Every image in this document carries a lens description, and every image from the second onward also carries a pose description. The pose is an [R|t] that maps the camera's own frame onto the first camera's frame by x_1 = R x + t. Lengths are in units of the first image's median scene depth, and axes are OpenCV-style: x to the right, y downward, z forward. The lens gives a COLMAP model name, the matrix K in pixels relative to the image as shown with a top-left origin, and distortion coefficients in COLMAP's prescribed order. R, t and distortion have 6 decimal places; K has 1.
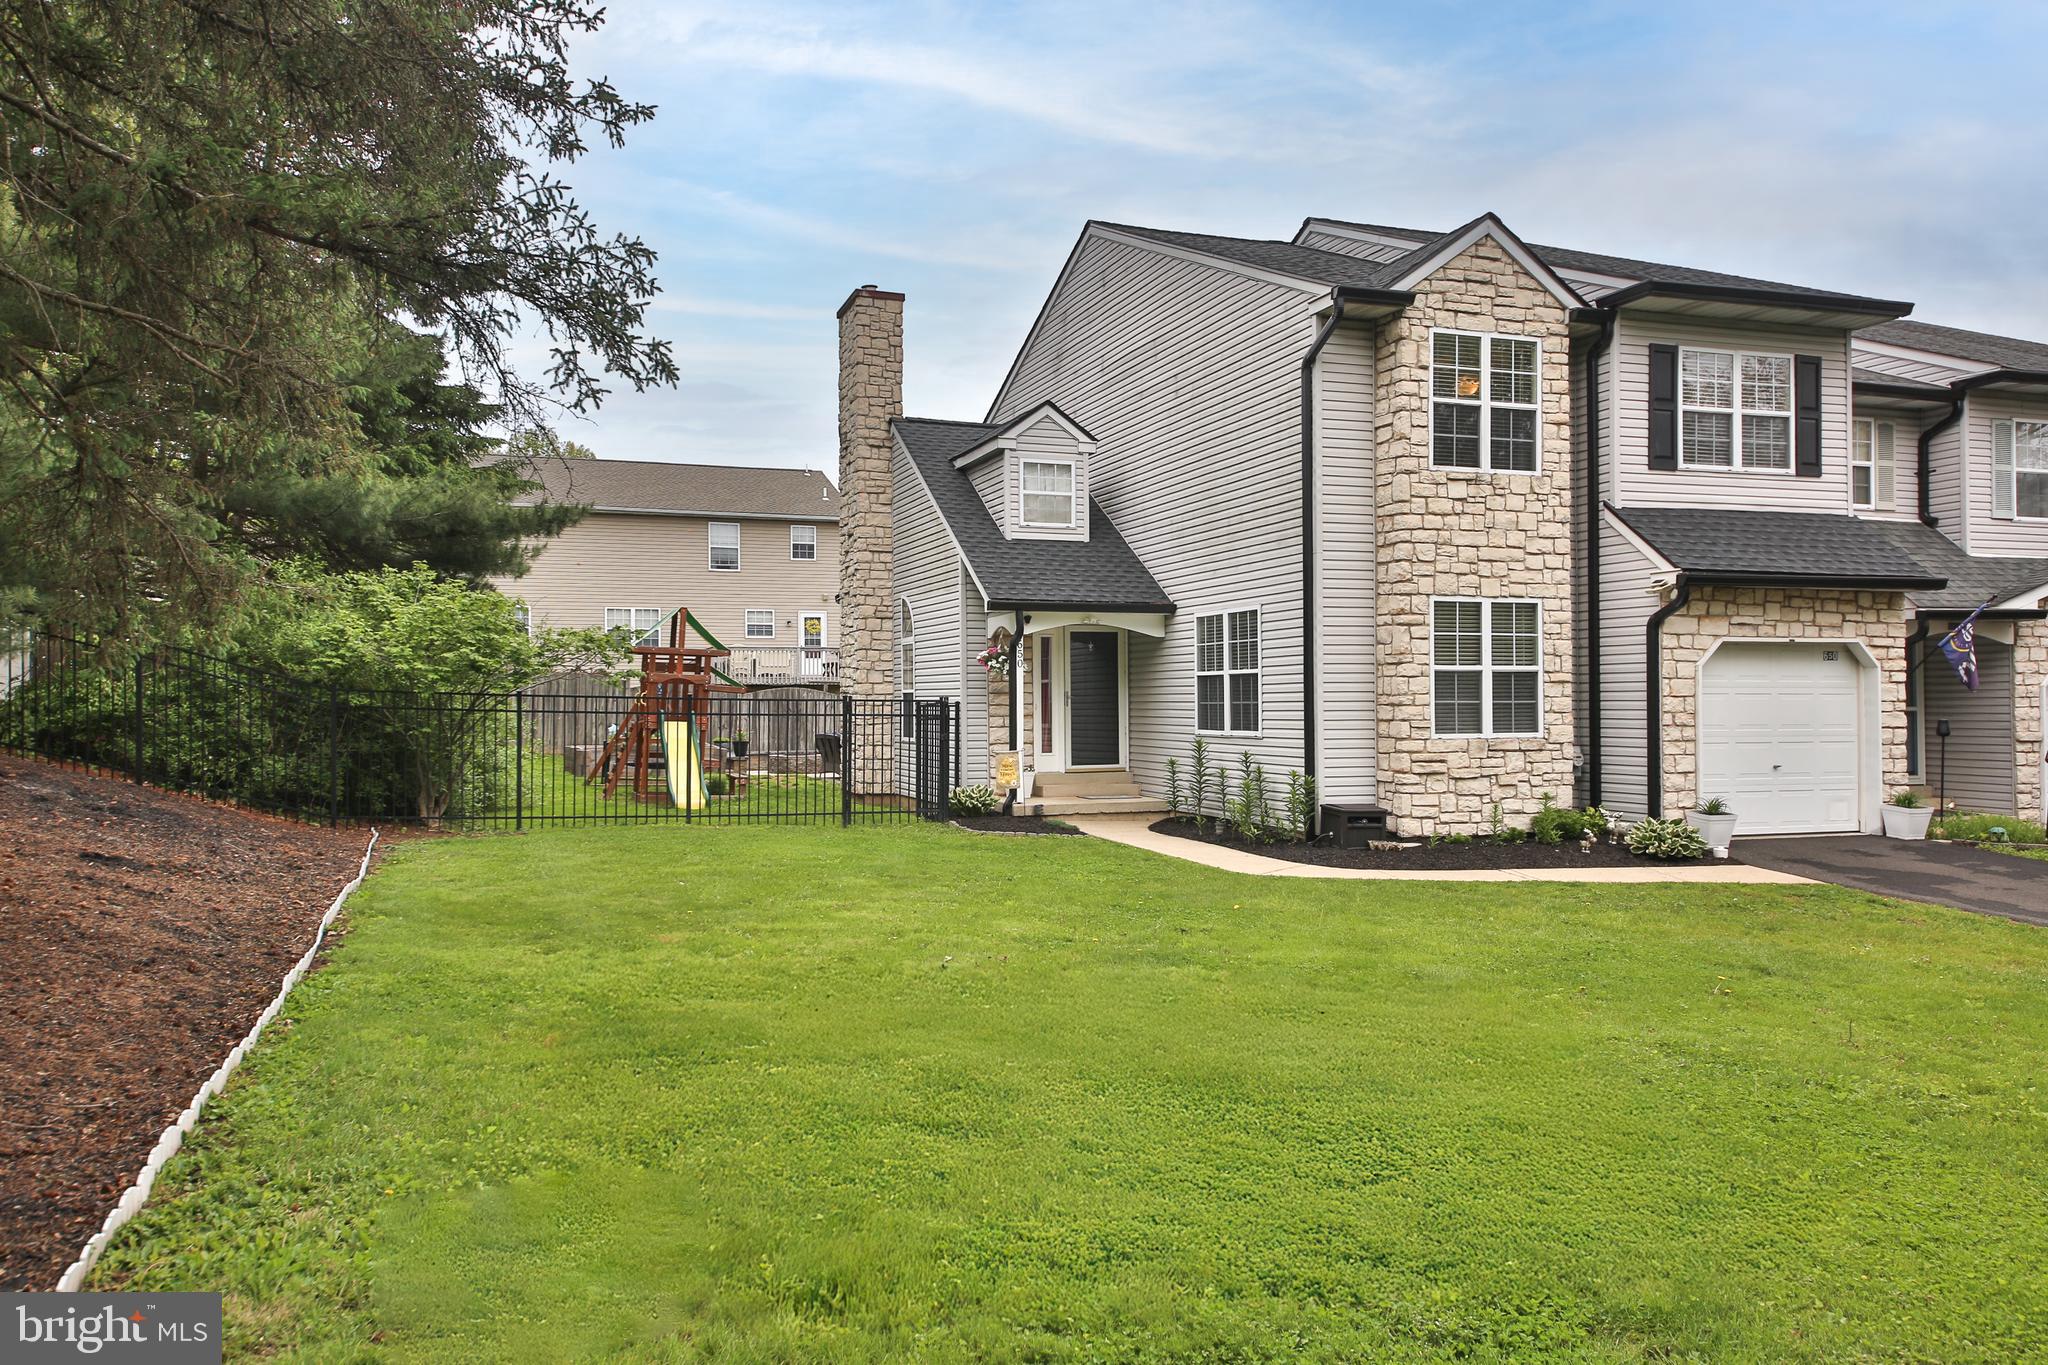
lens RADIAL K [[1492.4, 0, 1024.0], [0, 1492.4, 682.5], [0, 0, 1]] dist [0.045261, 0.000240]
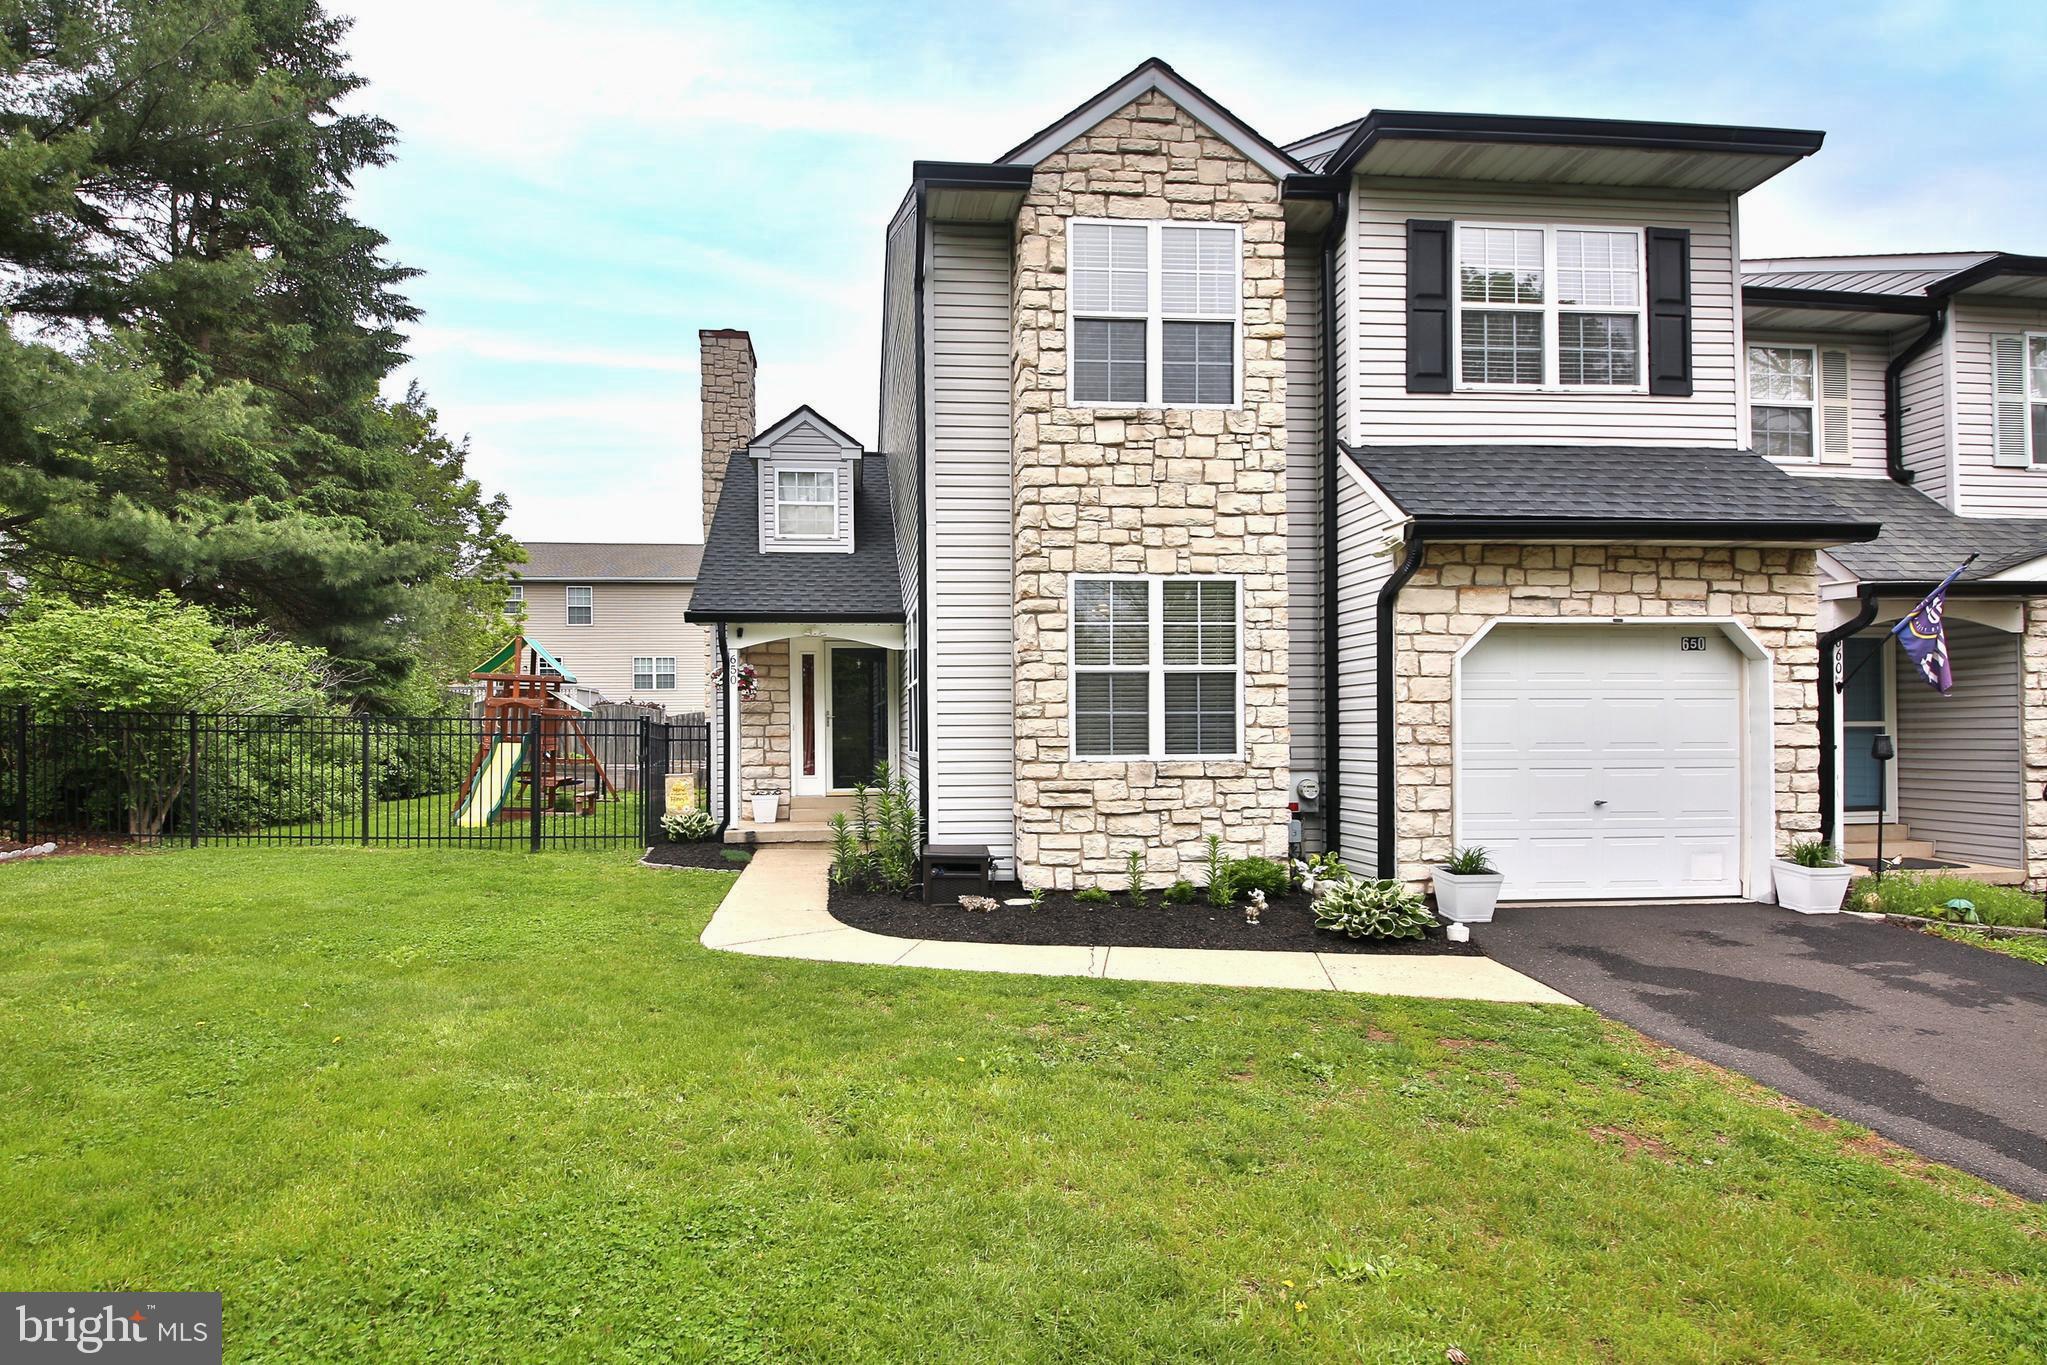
lens RADIAL K [[1059.9, 0, 931.2], [0, 1059.9, 735.3], [0, 0, 1]] dist [0.025835, -0.028113]
pose [[0.964281, -0.002841, -0.264865, 0.334661], [0.006635, 0.999888, 0.013430, 0.015897], [0.264797, -0.014707, 0.964192, 0.446664]]
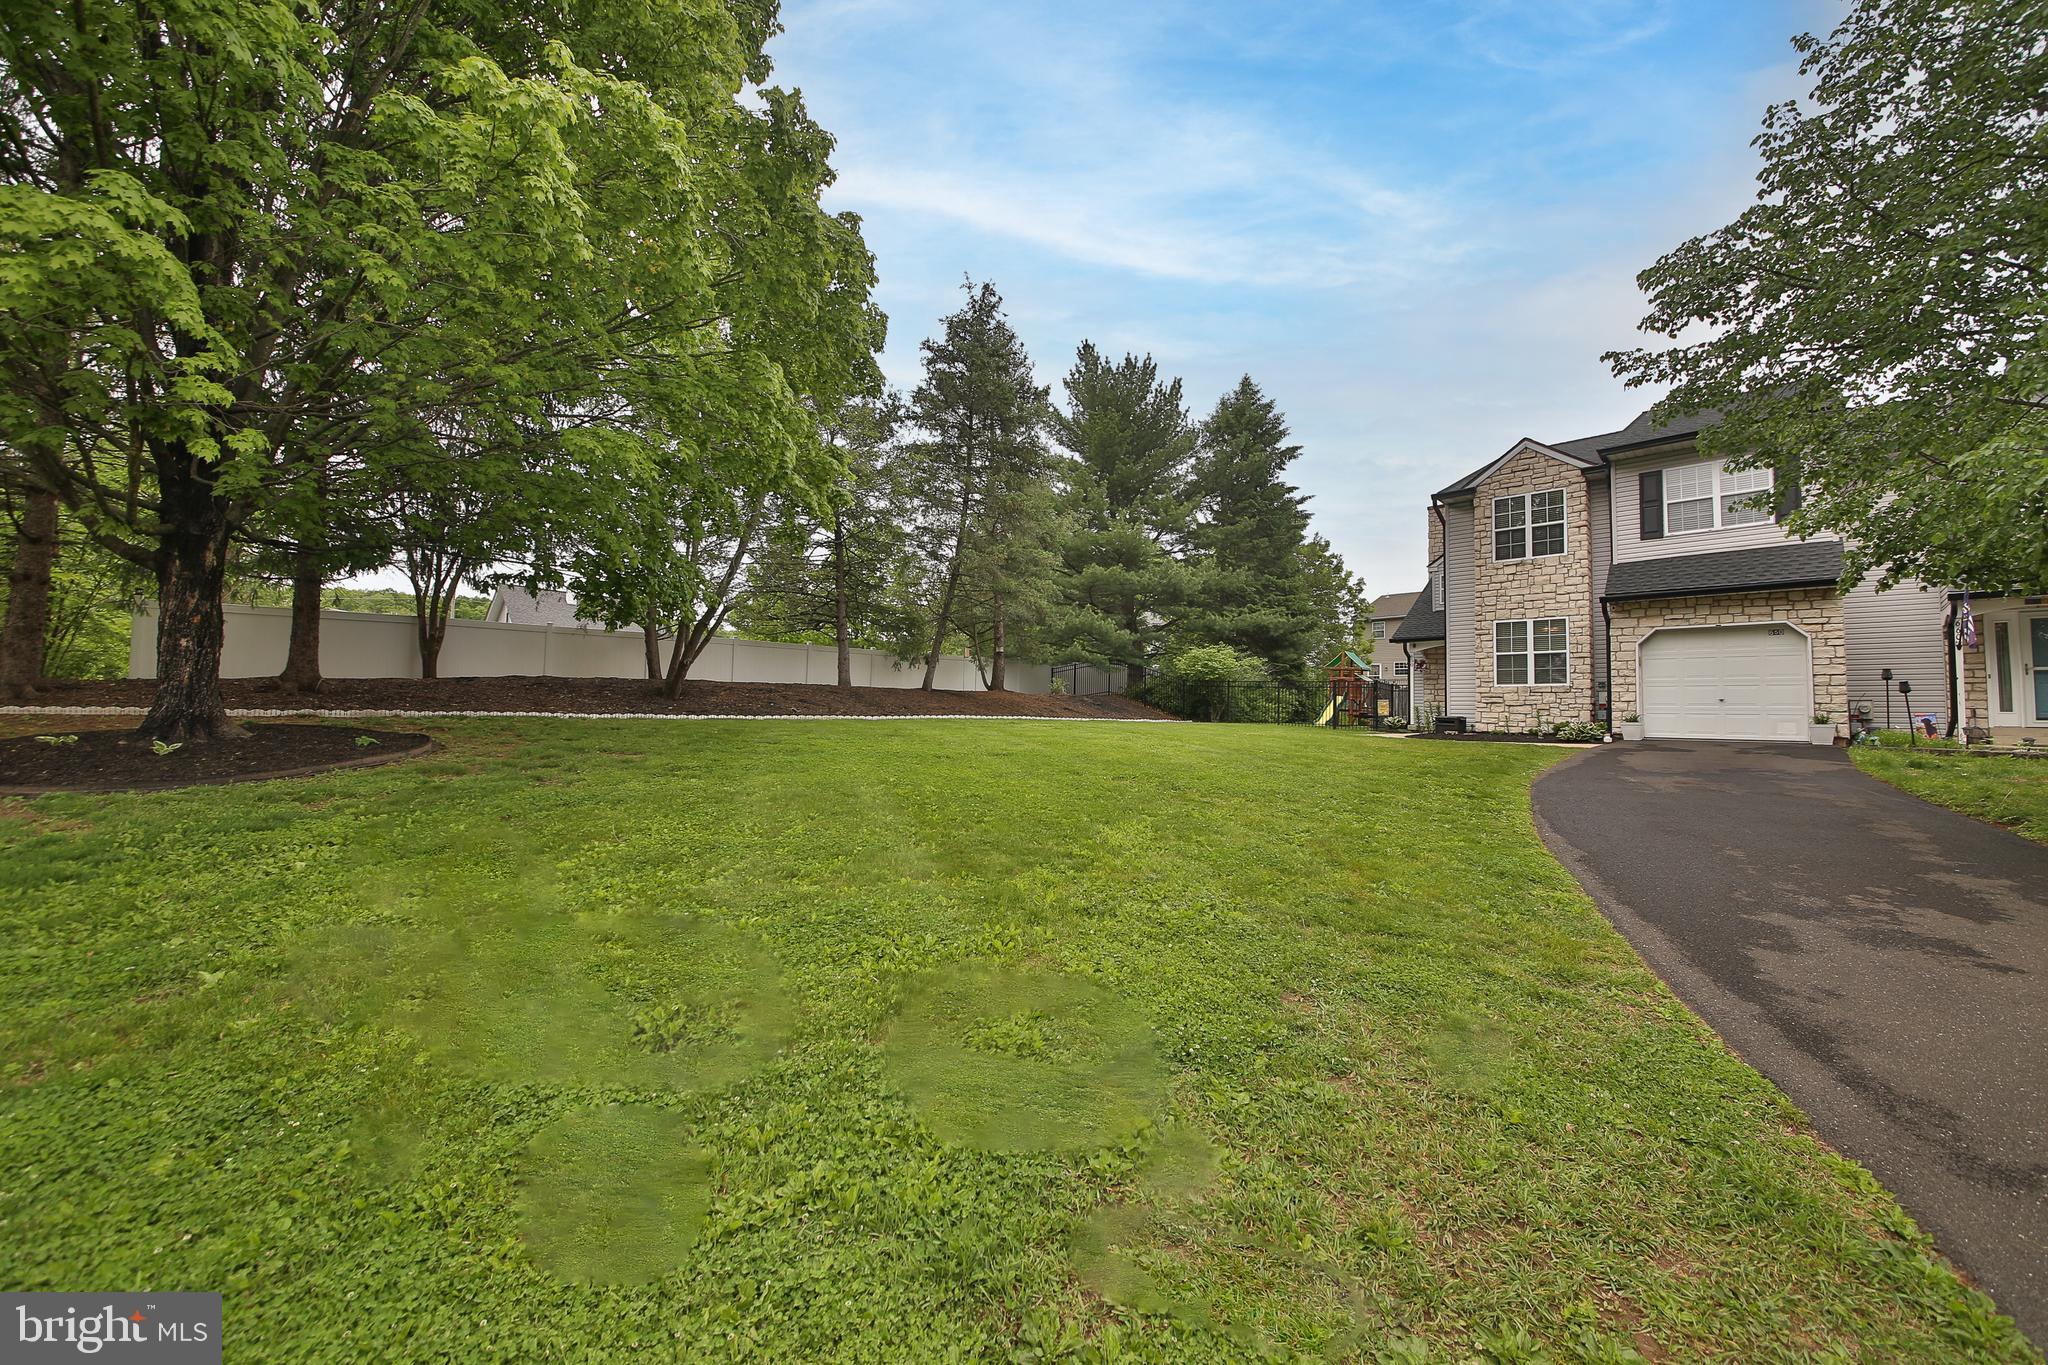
lens RADIAL K [[816.5, 0, 1024.0], [0, 816.5, 682.5], [0, 0, 1]] dist [-0.000821, -0.000116]
pose [[0.448441, -0.032539, -0.893220, 0.982587], [-0.009957, 0.999093, -0.041394, 0.083864], [0.893757, 0.027457, 0.447711, -0.126482]]
